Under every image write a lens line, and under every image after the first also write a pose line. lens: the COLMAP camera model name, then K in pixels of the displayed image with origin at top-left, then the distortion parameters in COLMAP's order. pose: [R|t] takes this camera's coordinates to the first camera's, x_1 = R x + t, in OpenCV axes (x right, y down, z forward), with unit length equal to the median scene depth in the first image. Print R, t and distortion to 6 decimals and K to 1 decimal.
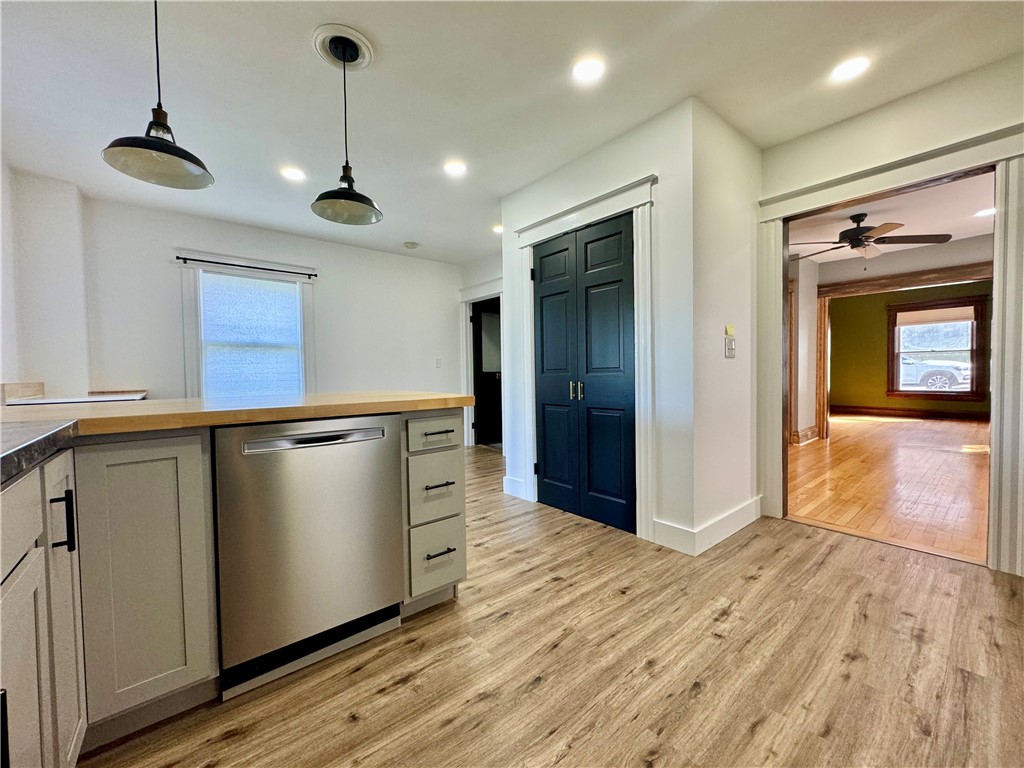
lens RADIAL K [[407.9, 0, 512.0], [0, 407.9, 384.0], [0, 0, 1]] dist [-0.003203, -0.000020]
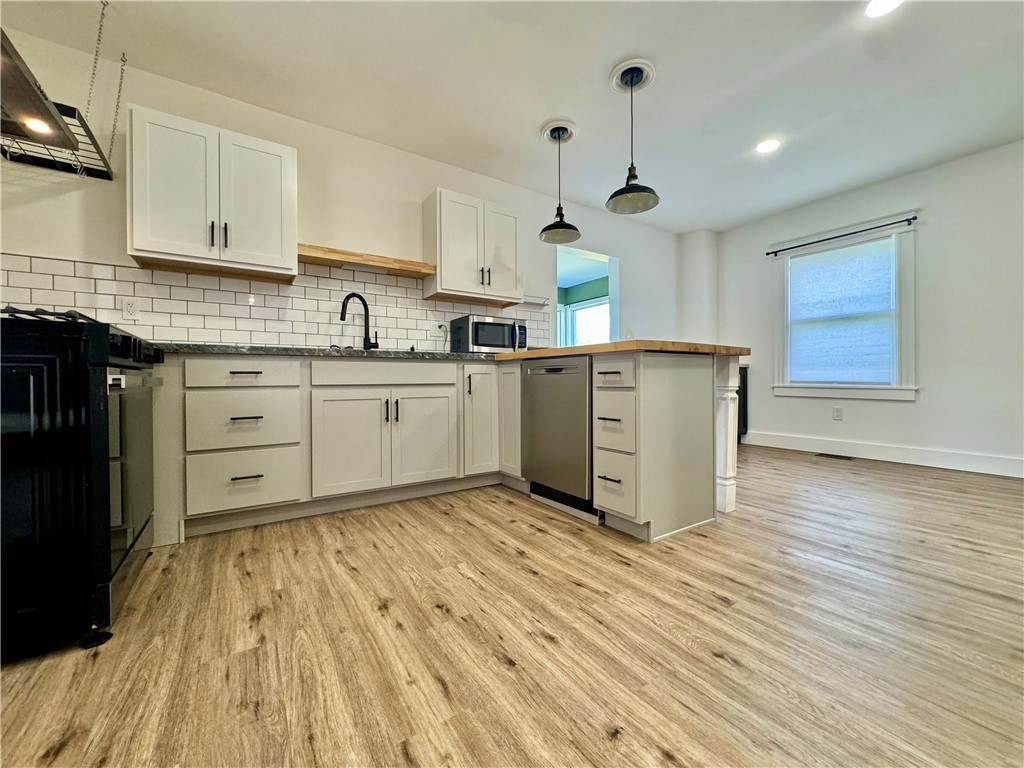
lens RADIAL K [[407.9, 0, 512.0], [0, 407.9, 384.0], [0, 0, 1]] dist [-0.003203, -0.000020]
pose [[-0.110014, 0.024739, -0.993622, 1.034722], [-0.025146, 0.999301, 0.027665, 0.131066], [0.993612, 0.028029, -0.109315, 0.889319]]
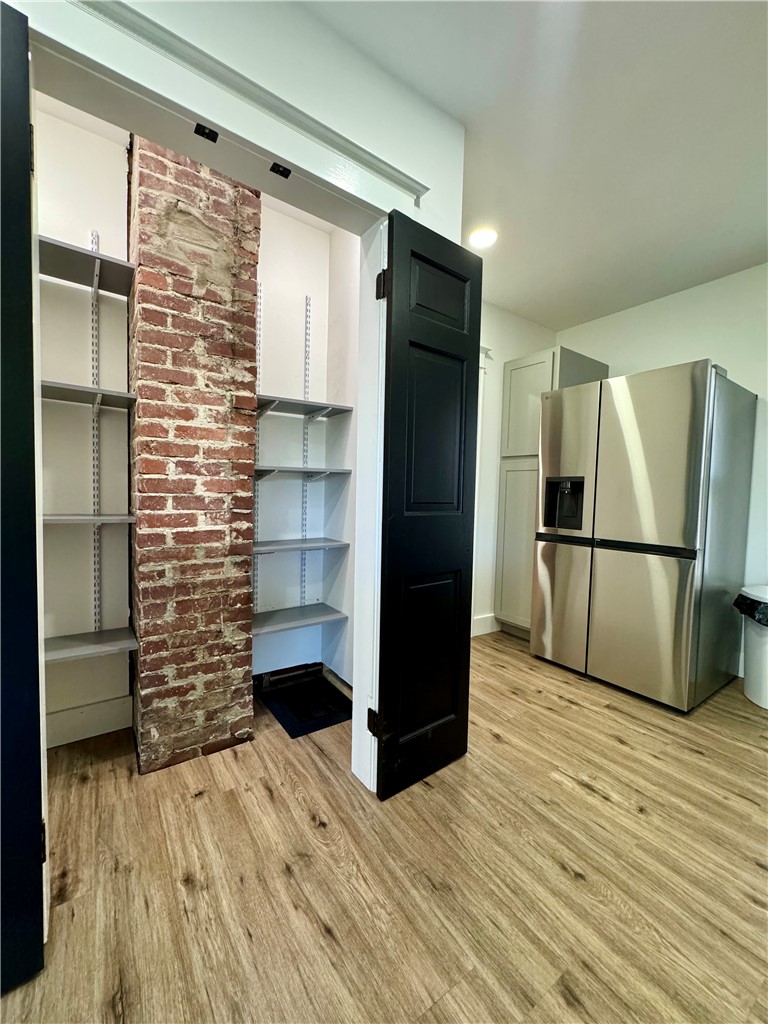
lens RADIAL K [[407.9, 0, 384.0], [0, 407.9, 512.0], [0, 0, 1]] dist [-0.003203, -0.000020]
pose [[0.083240, -0.023076, 0.996262, -0.415183], [0.008932, 0.999709, 0.022410, -0.066737], [-0.996489, 0.007033, 0.083422, 1.457277]]
